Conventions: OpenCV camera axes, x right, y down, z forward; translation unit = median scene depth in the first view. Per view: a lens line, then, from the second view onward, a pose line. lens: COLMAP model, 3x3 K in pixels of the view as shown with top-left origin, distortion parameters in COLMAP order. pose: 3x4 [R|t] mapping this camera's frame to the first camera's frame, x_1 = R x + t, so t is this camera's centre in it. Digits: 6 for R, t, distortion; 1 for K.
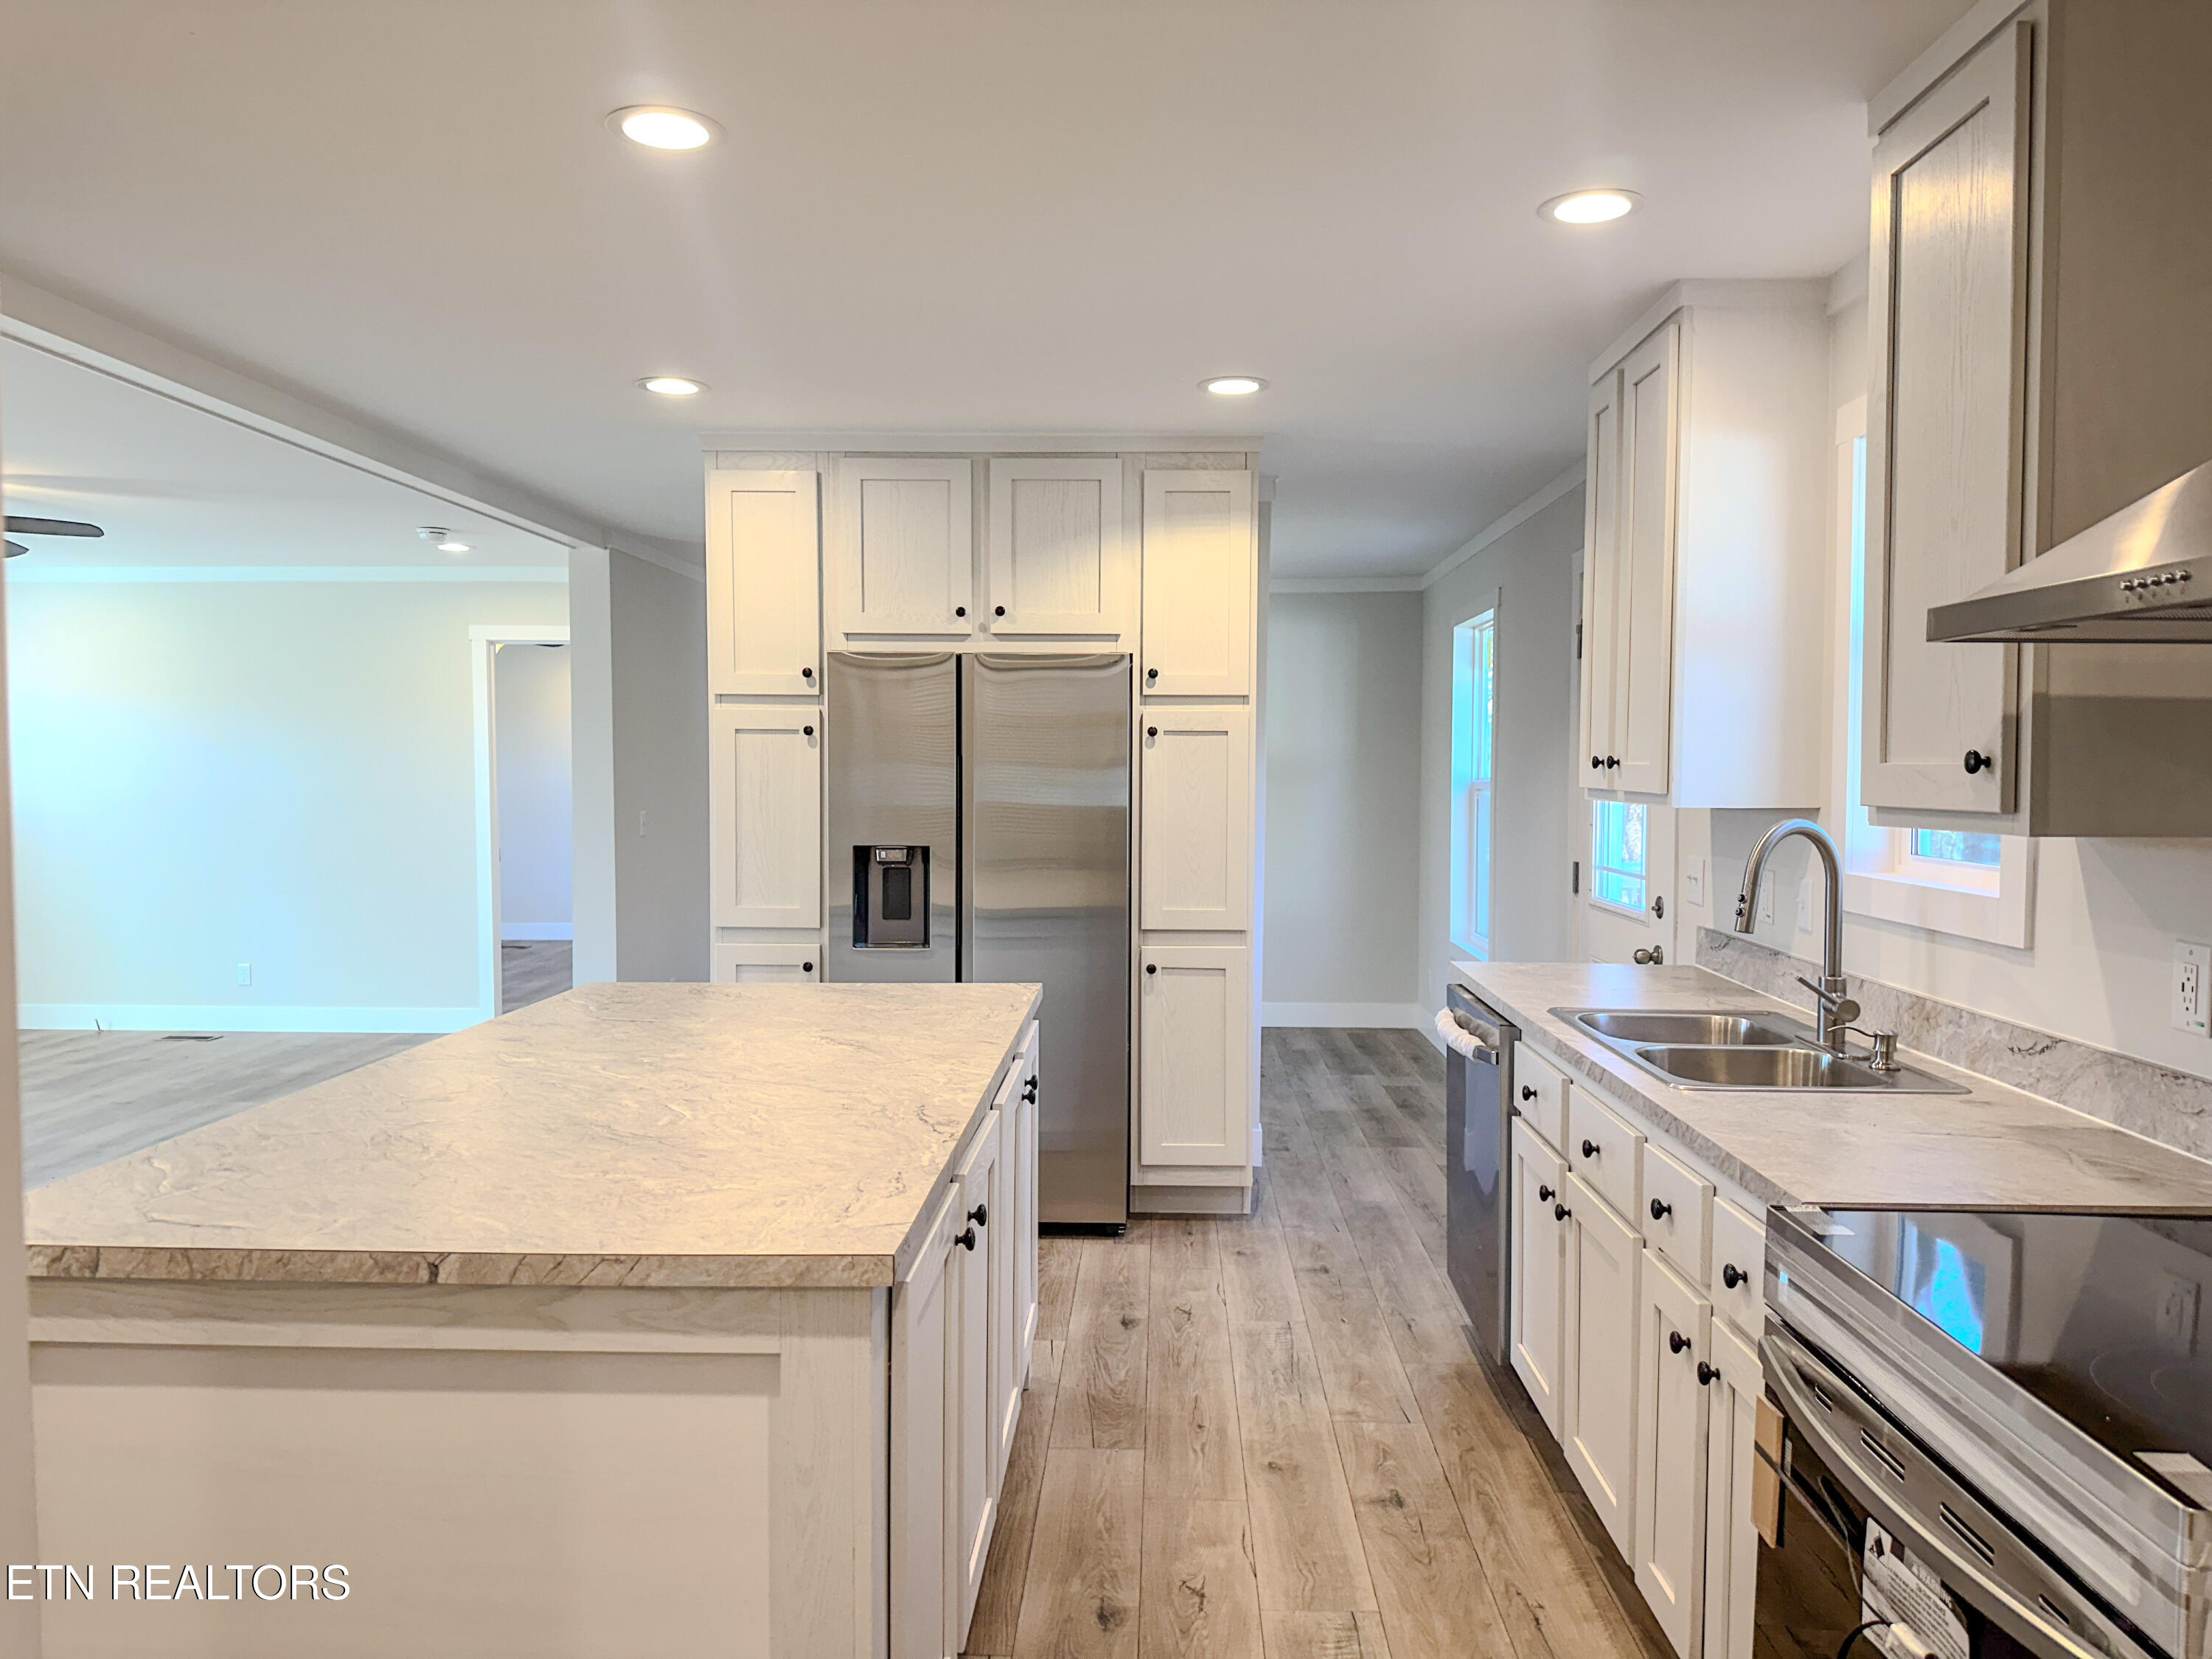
lens RADIAL K [[1543.0, 0, 1121.1], [0, 1543.0, 844.8], [0, 0, 1]] dist [0.109884, -0.144530]
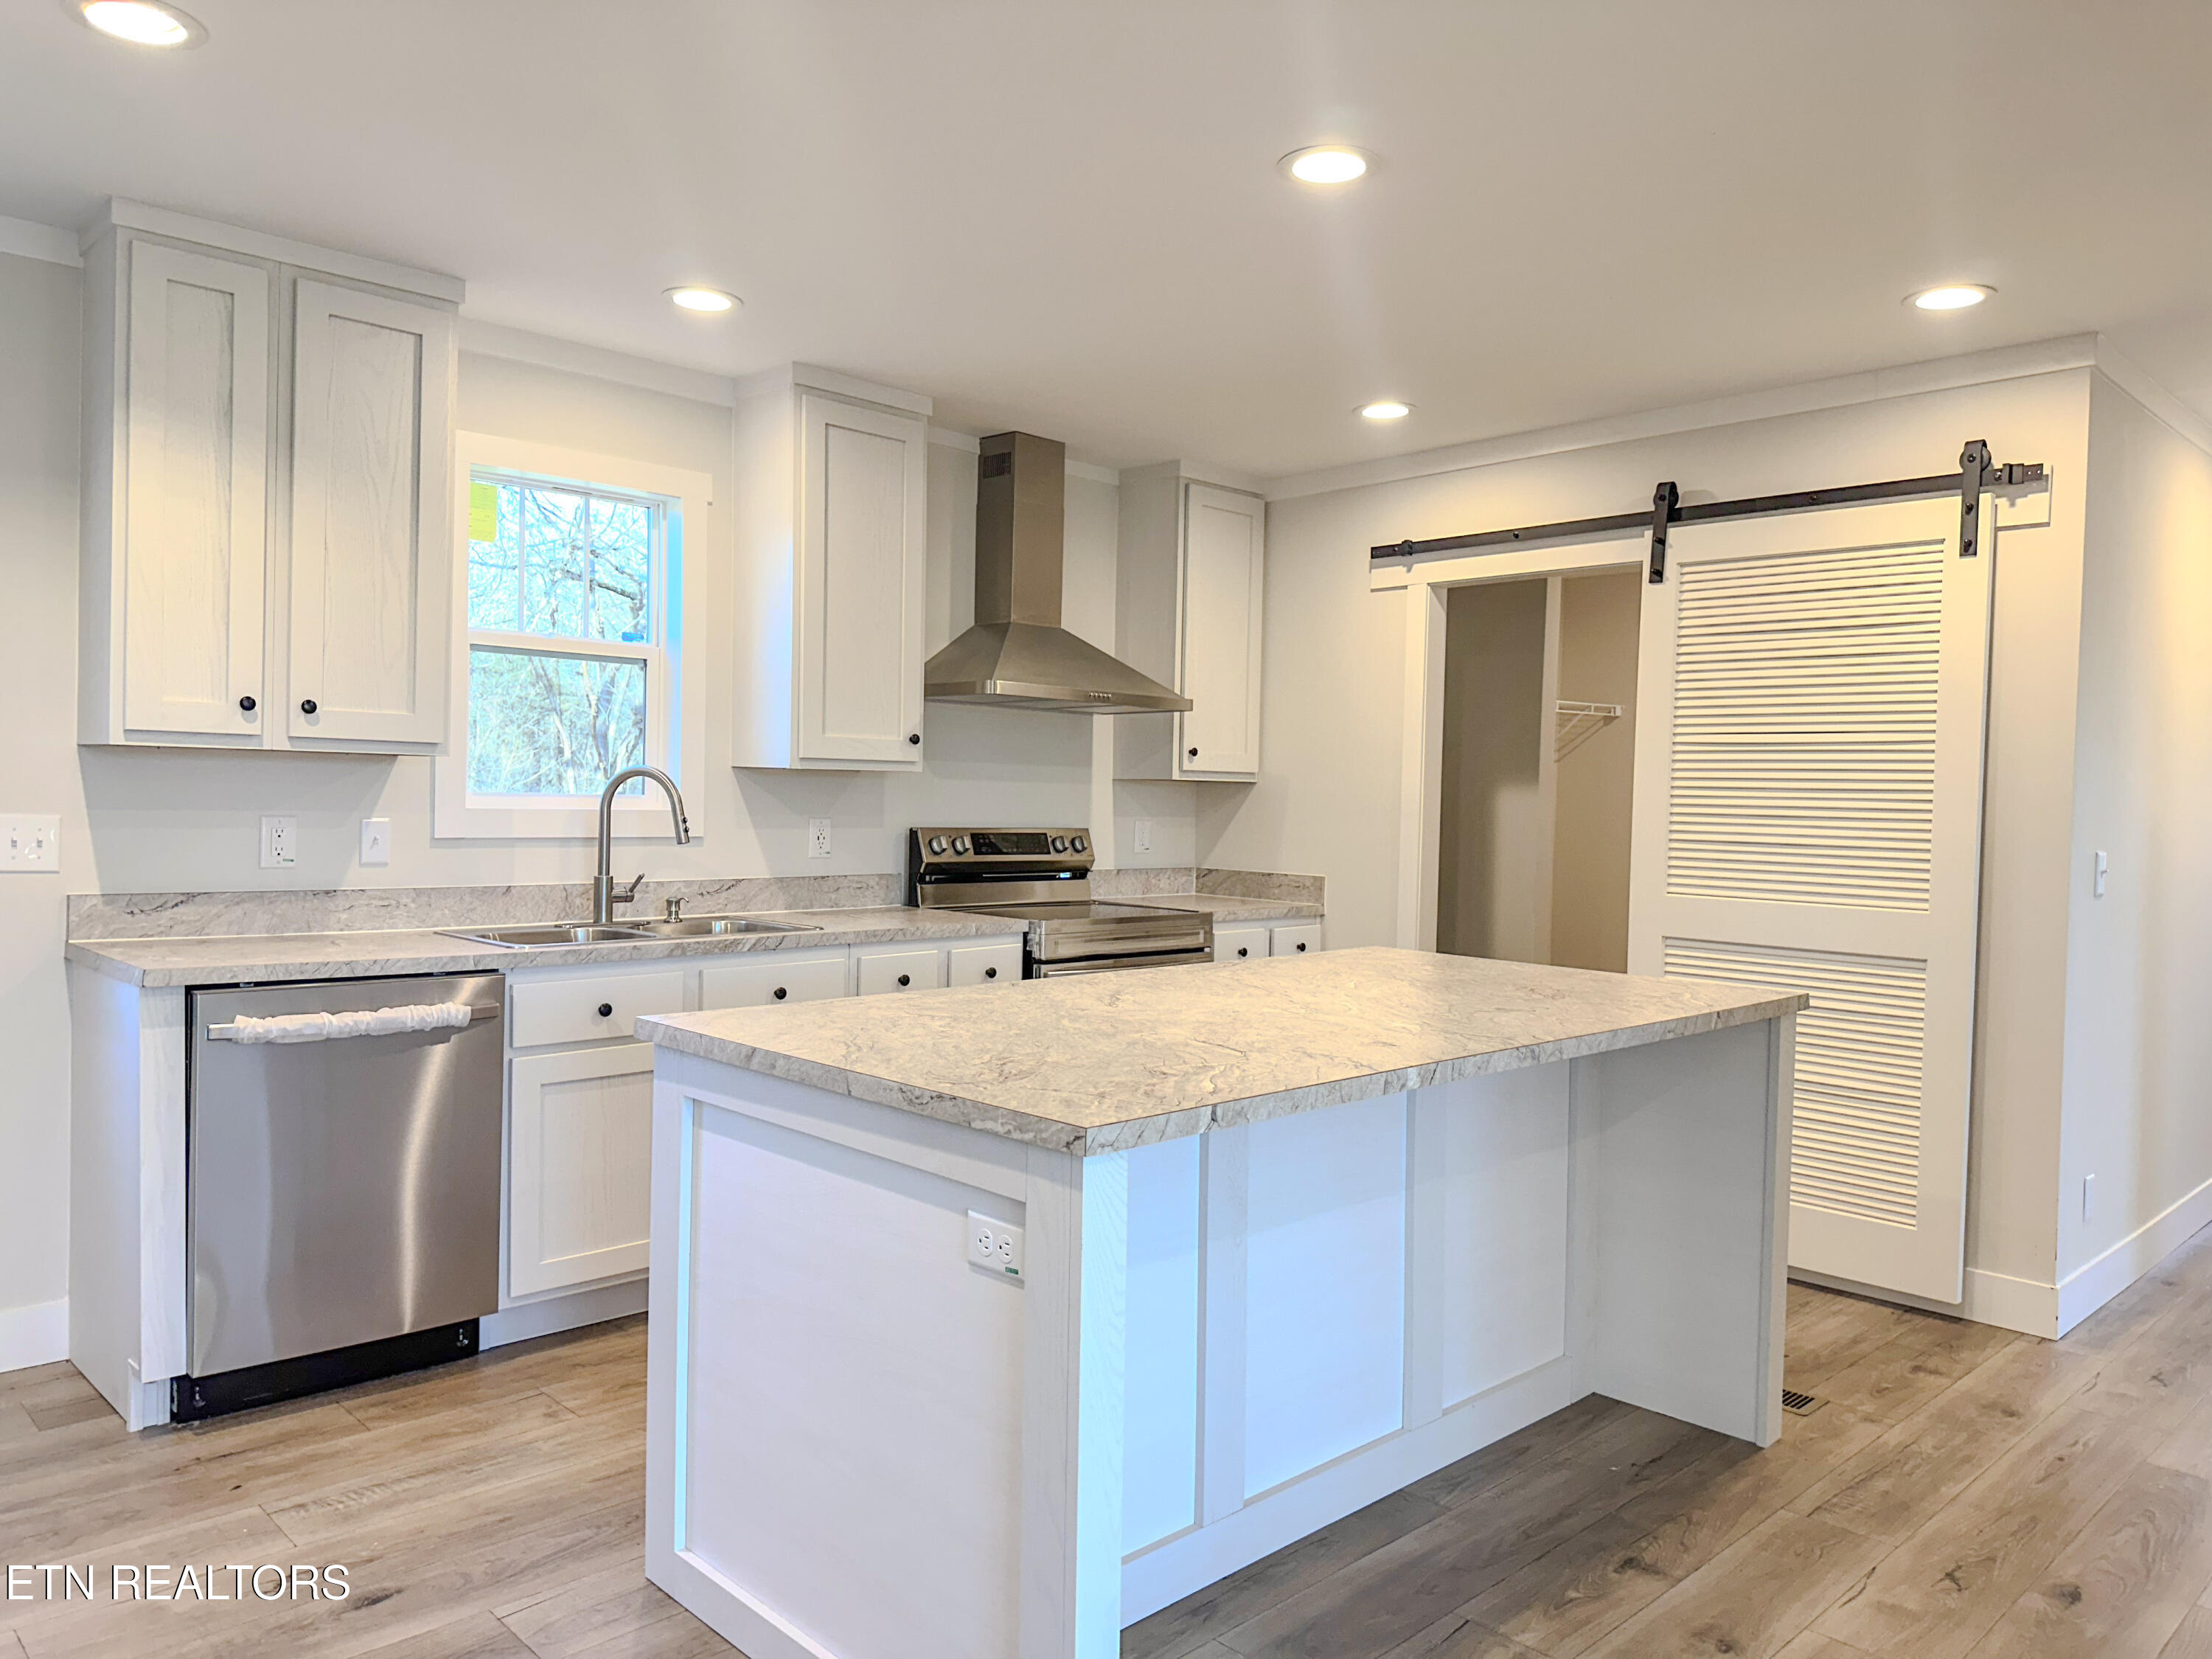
lens RADIAL K [[1555.1, 0, 1106.0], [0, 1555.1, 829.5], [0, 0, 1]] dist [0.068301, -0.091027]
pose [[-0.718186, -0.037628, 0.694833, -0.876487], [0.007596, 0.998053, 0.061900, -0.041912], [-0.695810, 0.049734, -0.716502, 1.737375]]
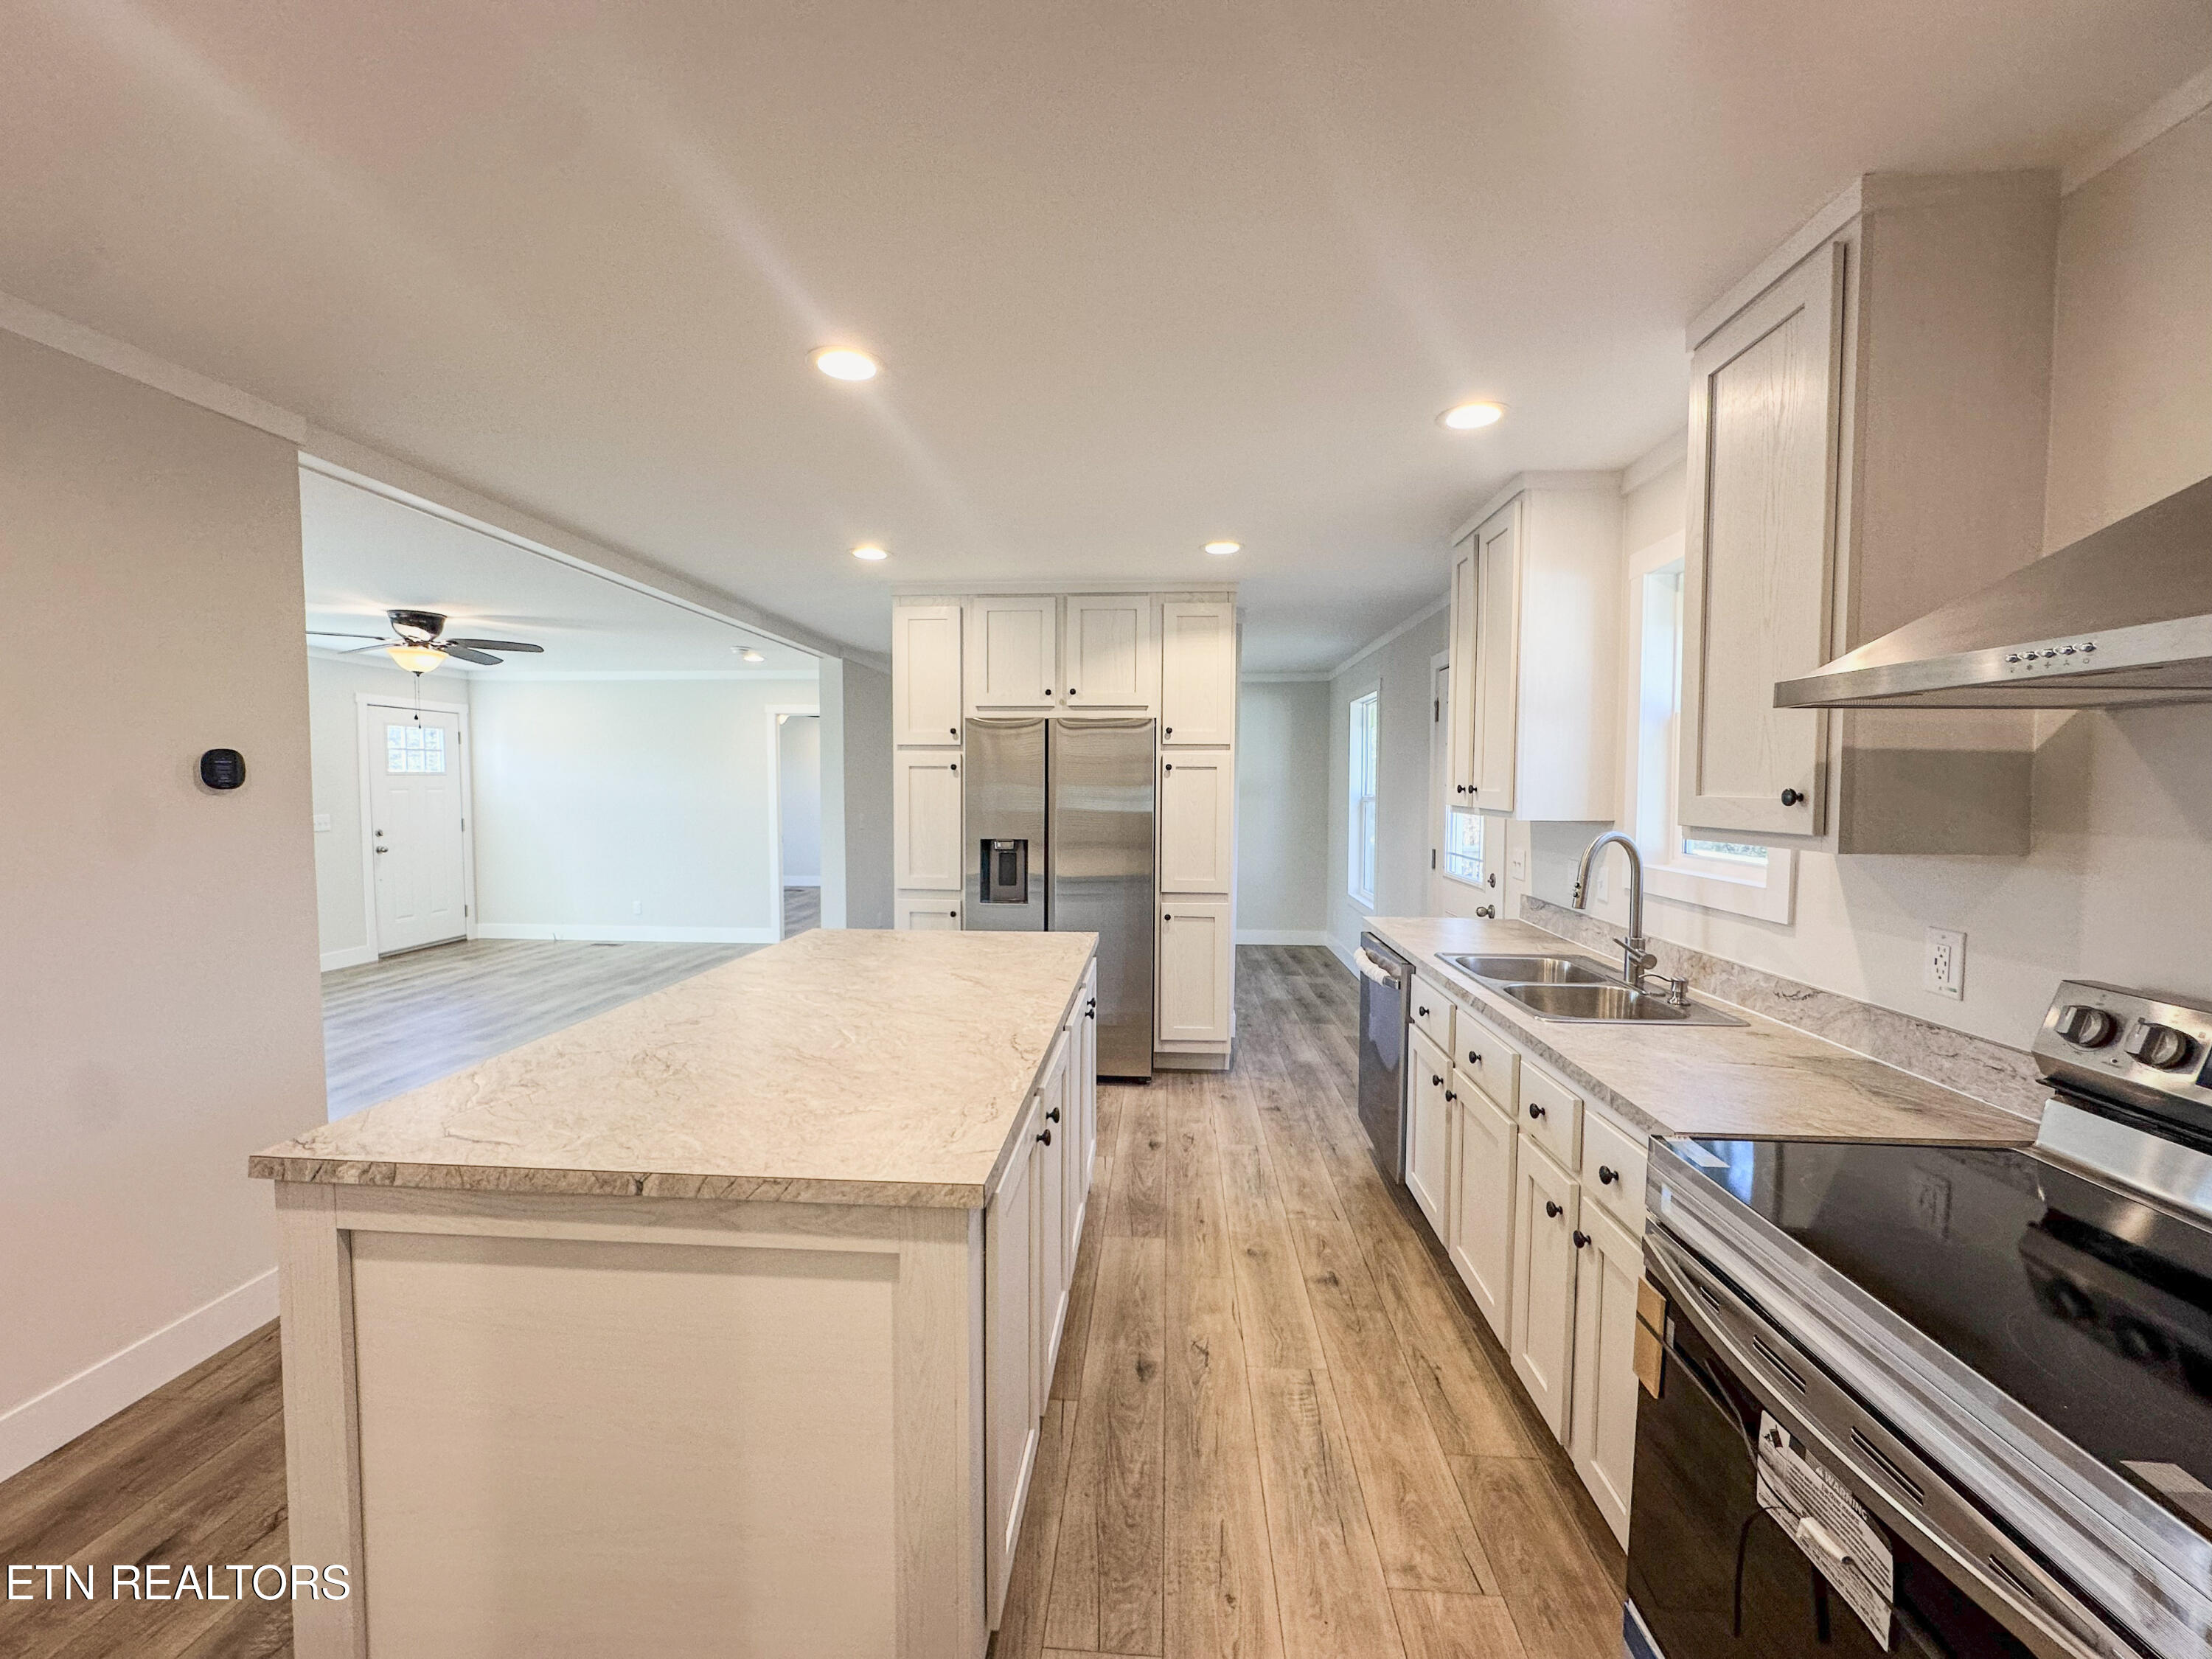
lens RADIAL K [[878.5, 0, 1115.6], [0, 878.5, 826.2], [0, 0, 1]] dist [0.000369, 0.000345]
pose [[0.999491, 0.001698, -0.031863, -0.008627], [-0.001762, 0.999996, -0.001990, -0.017853], [0.031859, 0.002045, 0.999490, 0.160078]]
